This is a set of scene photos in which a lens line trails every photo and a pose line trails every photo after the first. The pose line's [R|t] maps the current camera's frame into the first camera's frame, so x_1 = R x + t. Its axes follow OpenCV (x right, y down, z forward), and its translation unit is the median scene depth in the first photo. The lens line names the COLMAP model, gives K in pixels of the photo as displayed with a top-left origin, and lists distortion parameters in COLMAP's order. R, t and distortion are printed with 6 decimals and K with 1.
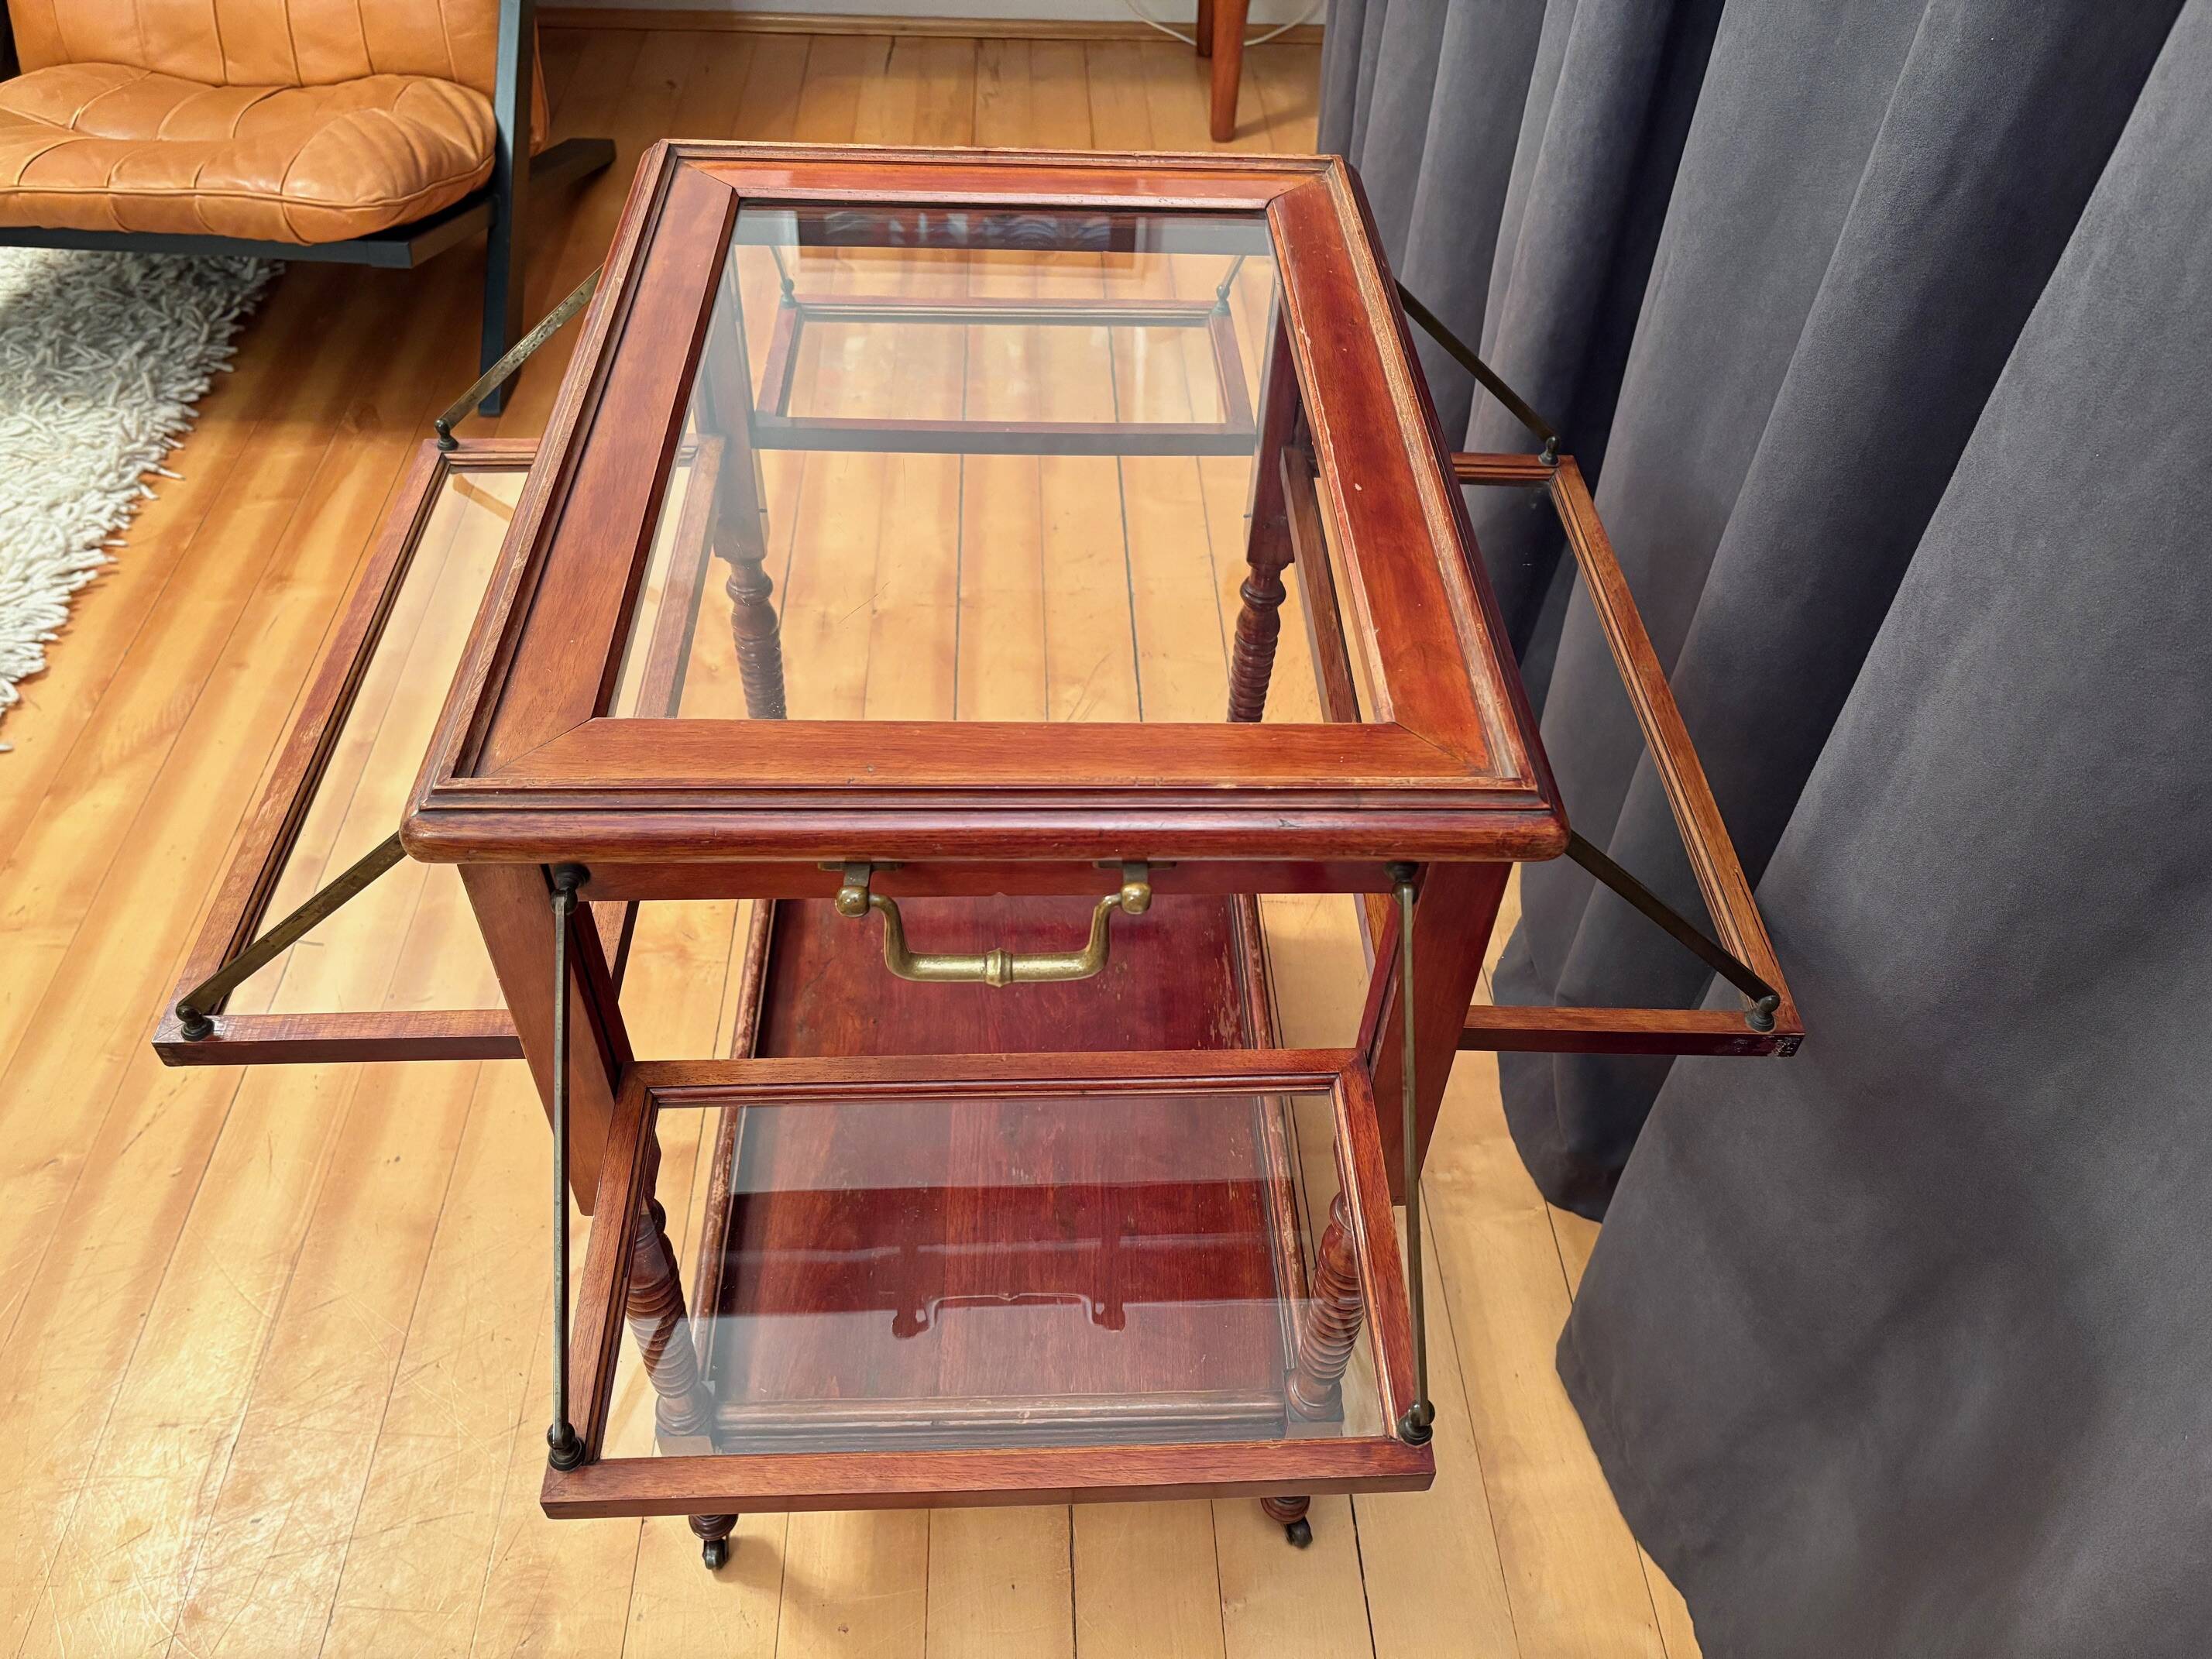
lens RADIAL K [[1640.9, 0, 1094.9], [0, 1640.9, 872.5], [0, 0, 1]] dist [0.263374, -0.556554]
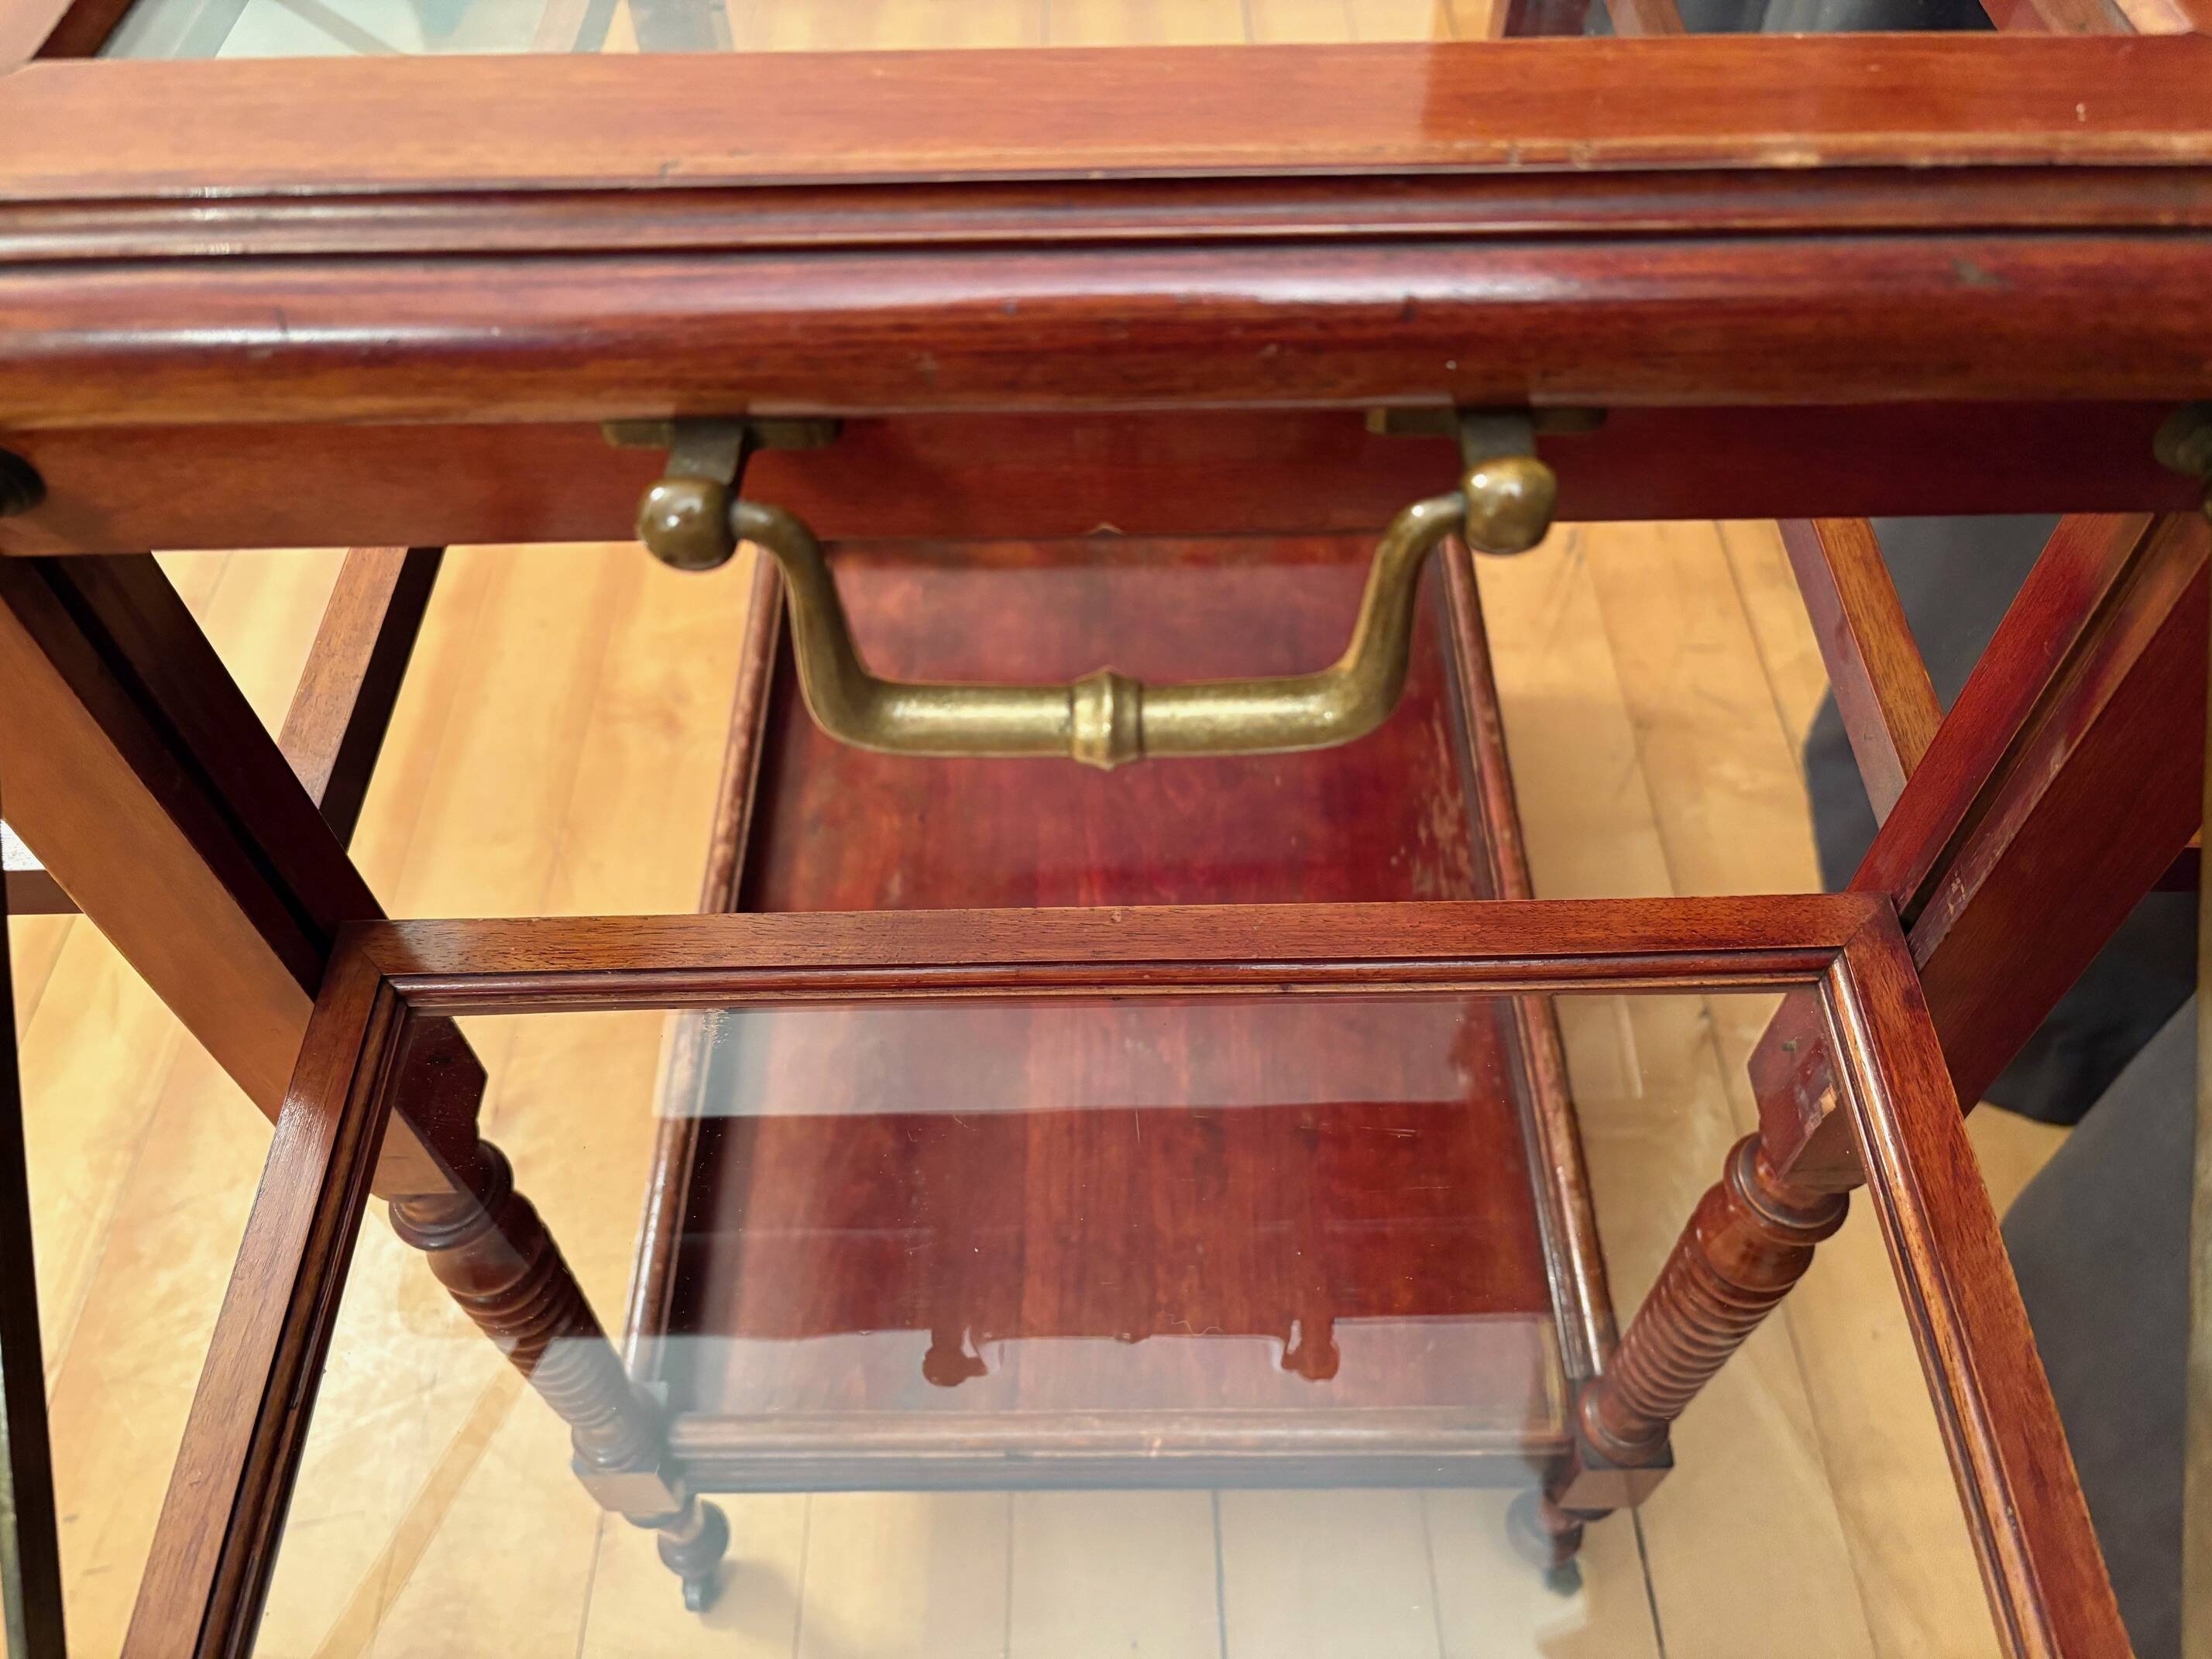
lens RADIAL K [[1699.3, 0, 1106.0], [0, 1699.3, 829.5], [0, 0, 1]] dist [0.034966, -0.048169]
pose [[0.998531, -0.003604, -0.054071, -0.024663], [0.009330, 0.994320, 0.106020, 0.027596], [0.053382, -0.106369, 0.992893, 0.400483]]
